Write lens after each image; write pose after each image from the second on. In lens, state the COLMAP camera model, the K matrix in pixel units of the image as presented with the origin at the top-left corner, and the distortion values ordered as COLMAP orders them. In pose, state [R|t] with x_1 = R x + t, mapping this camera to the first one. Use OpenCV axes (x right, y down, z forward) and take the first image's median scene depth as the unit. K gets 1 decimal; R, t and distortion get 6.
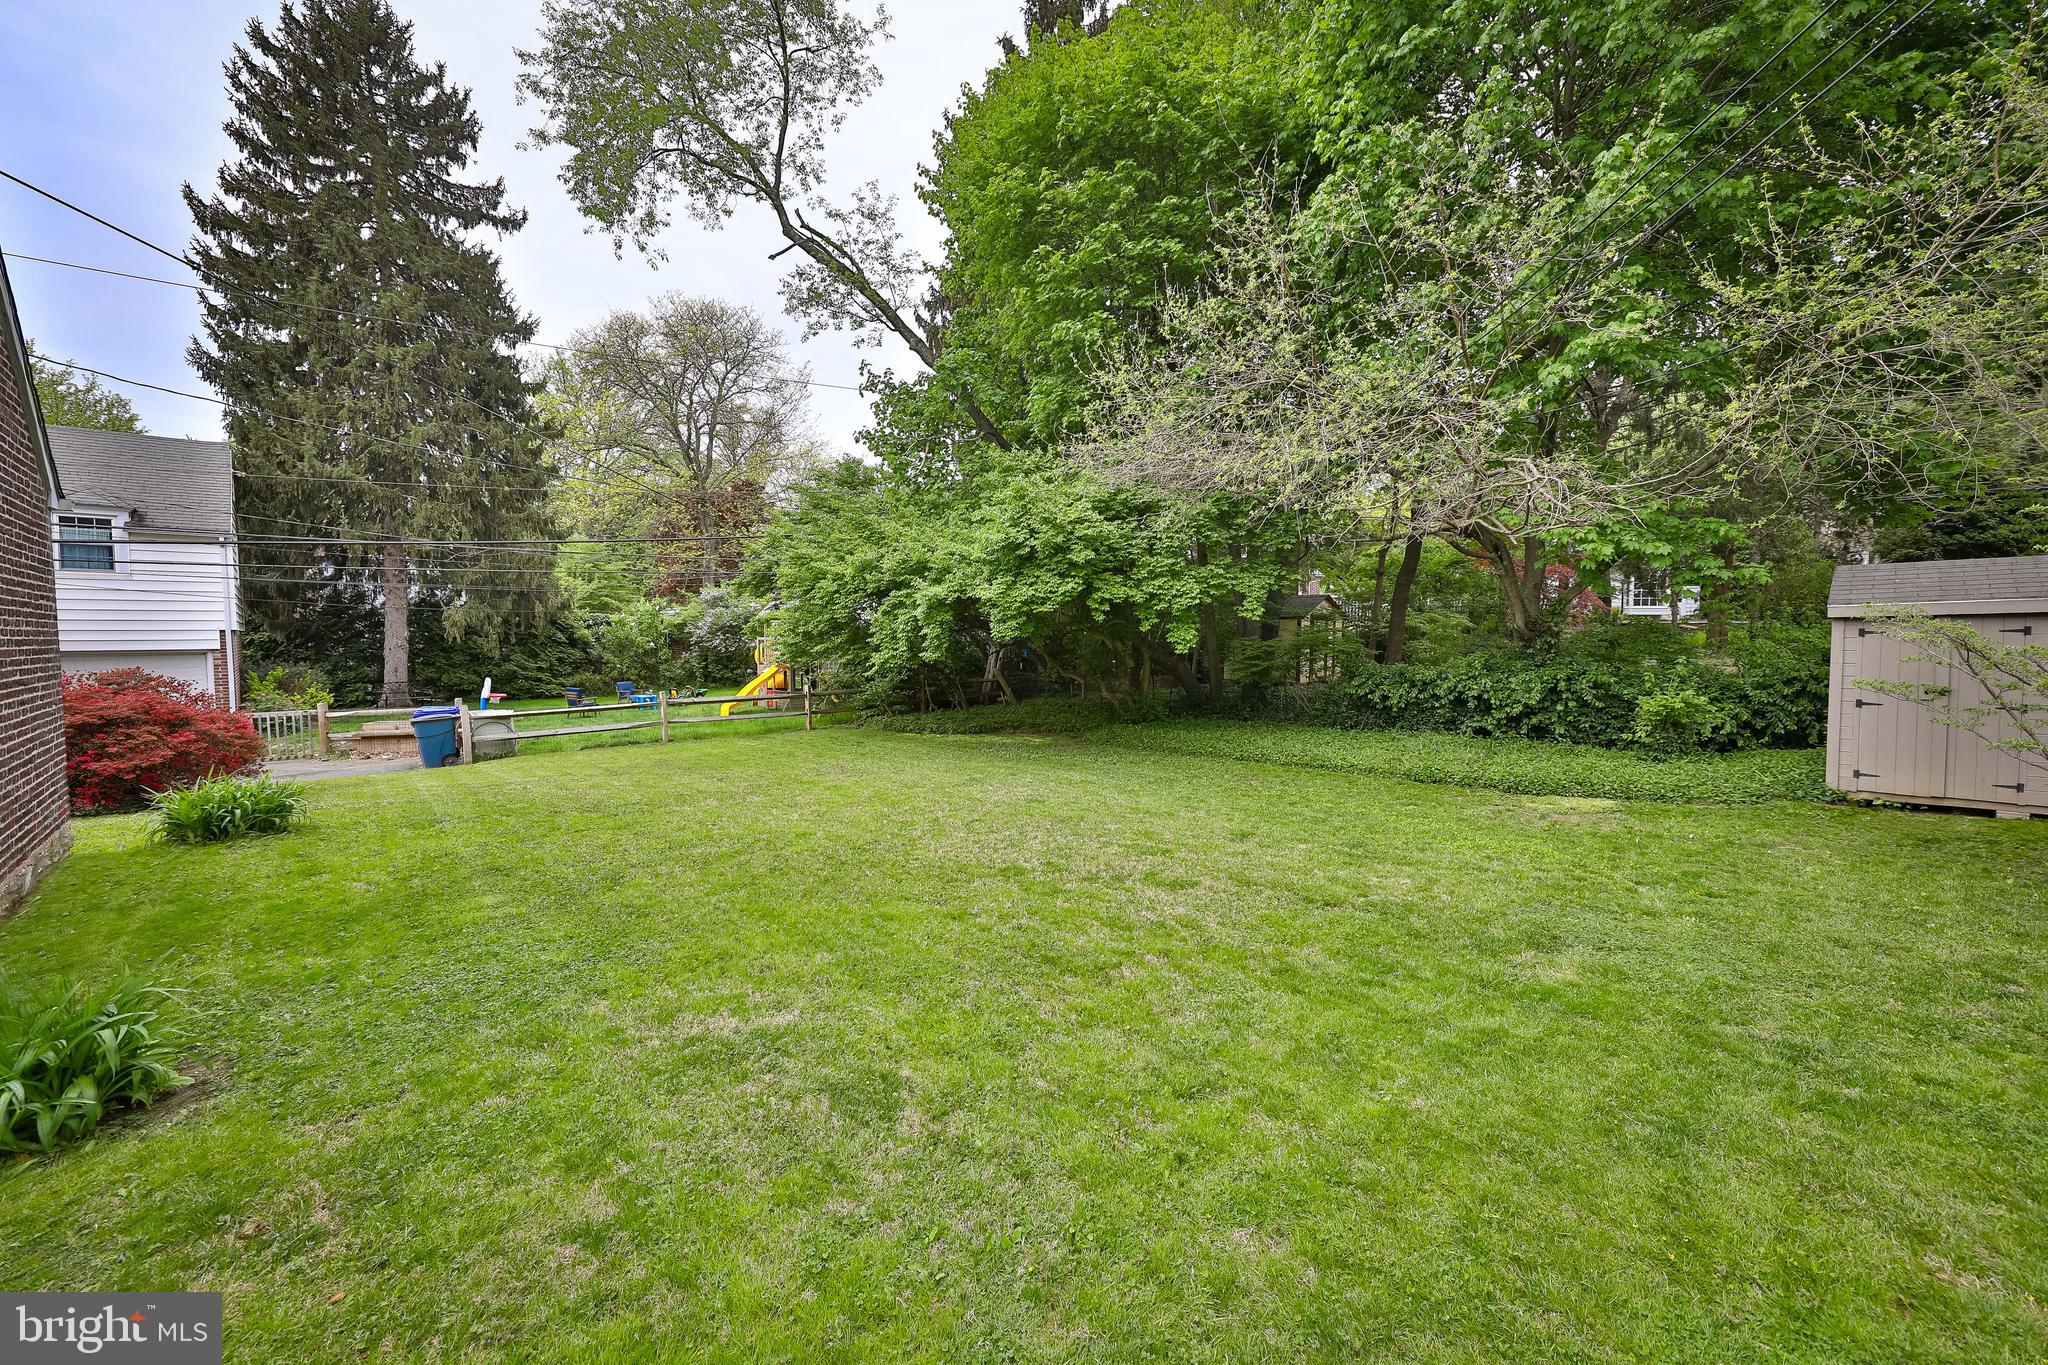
lens RADIAL K [[880.0, 0, 1024.0], [0, 880.0, 682.5], [0, 0, 1]] dist [0.014544, -0.009501]
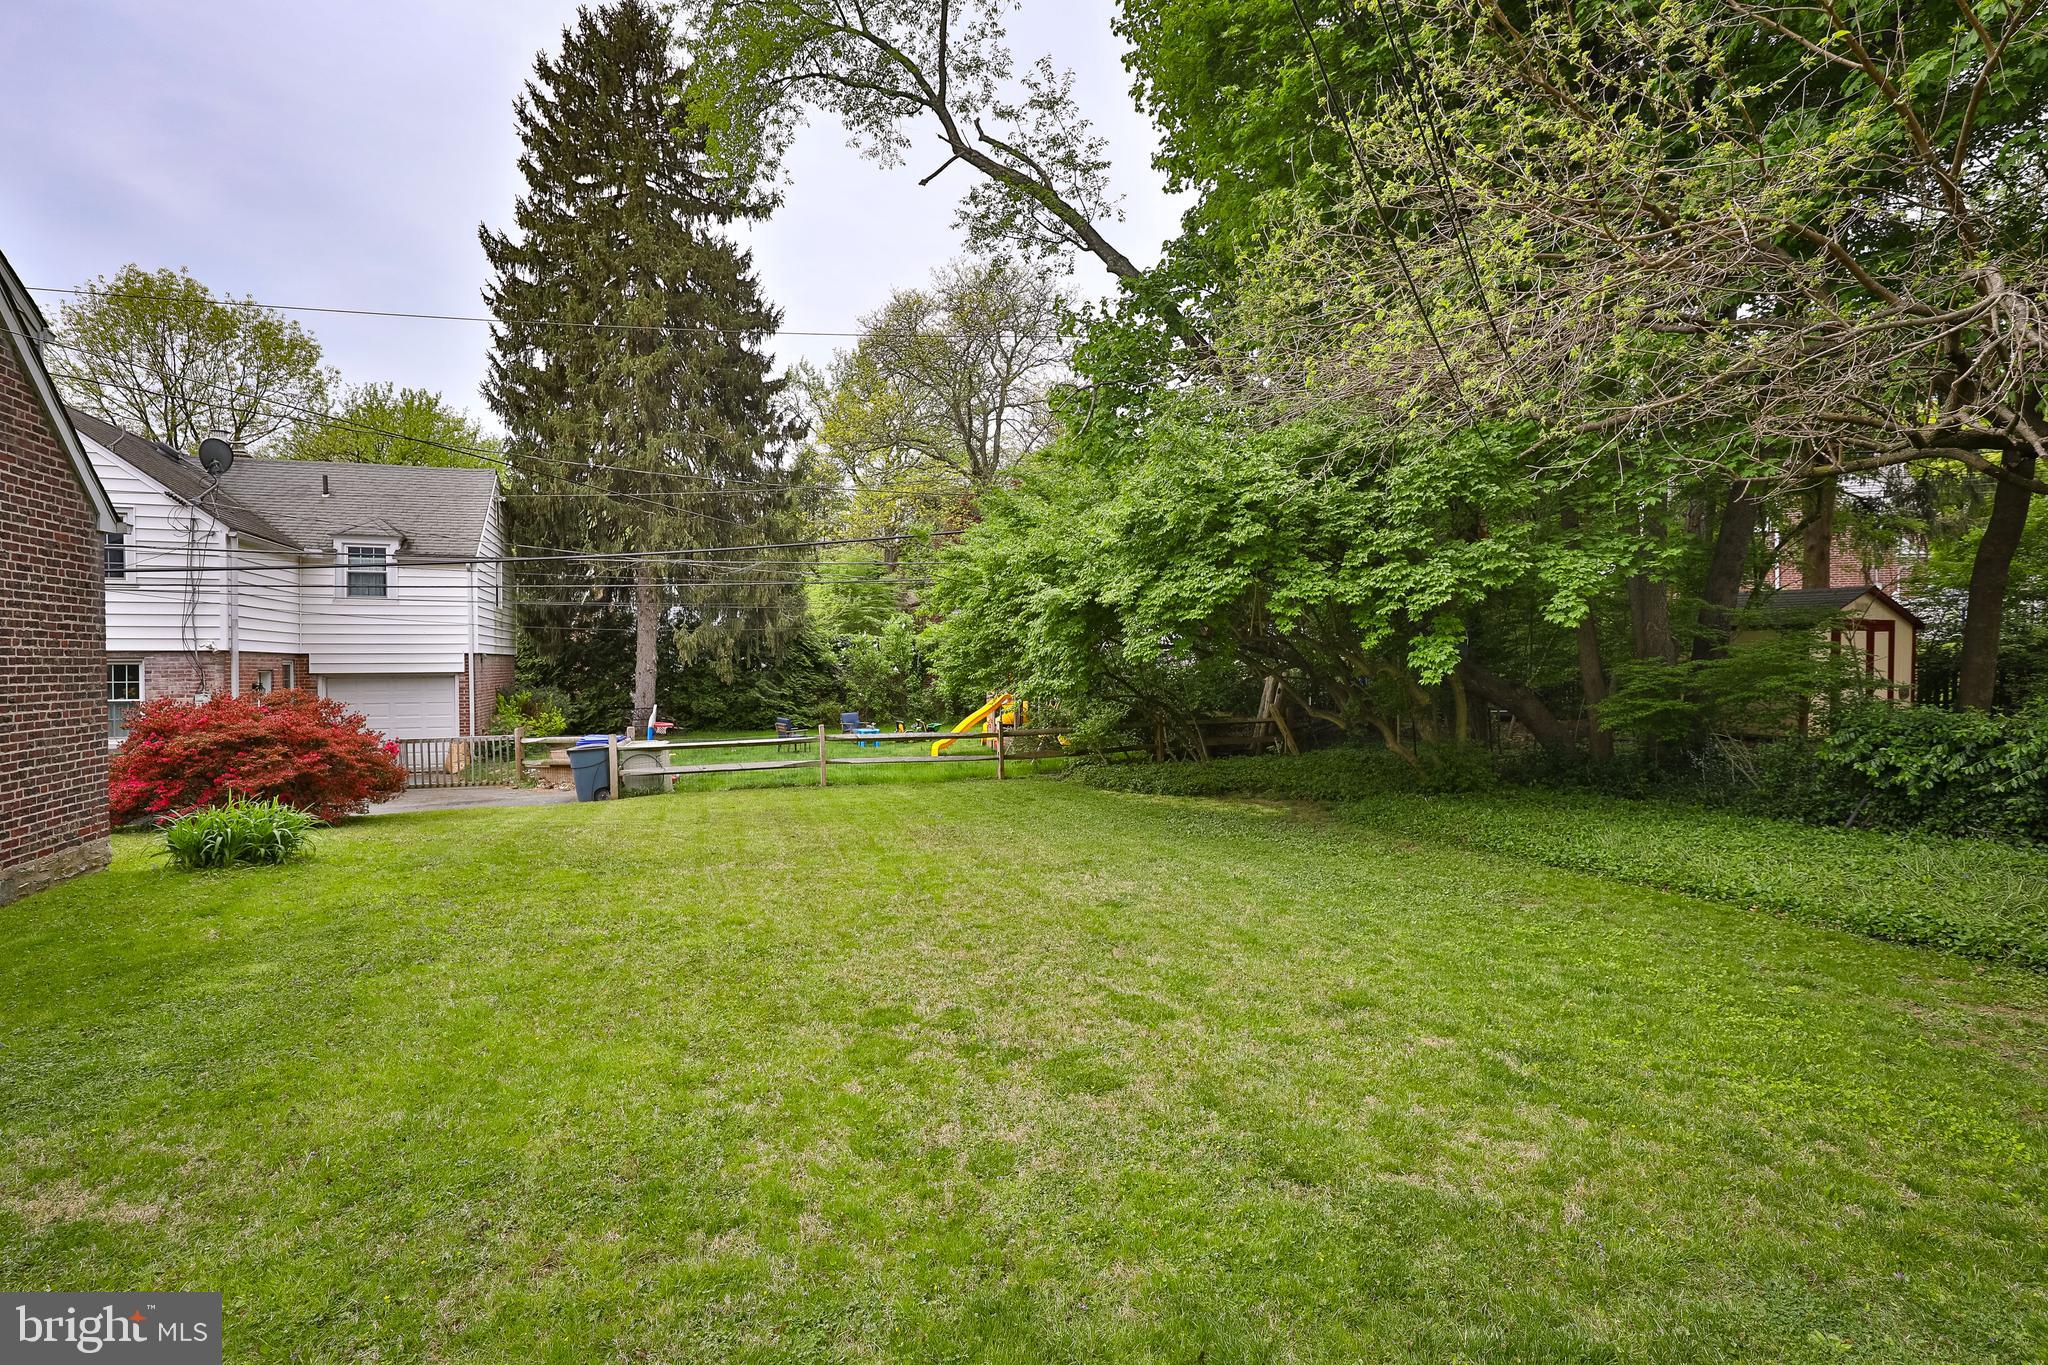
lens RADIAL K [[1089.5, 0, 1024.0], [0, 1089.5, 682.5], [0, 0, 1]] dist [0.006497, 0.000134]
pose [[0.901704, 0.008130, -0.432278, 0.213521], [-0.022885, 0.999319, -0.028943, -0.004625], [0.431748, 0.035990, 0.901276, 0.160836]]
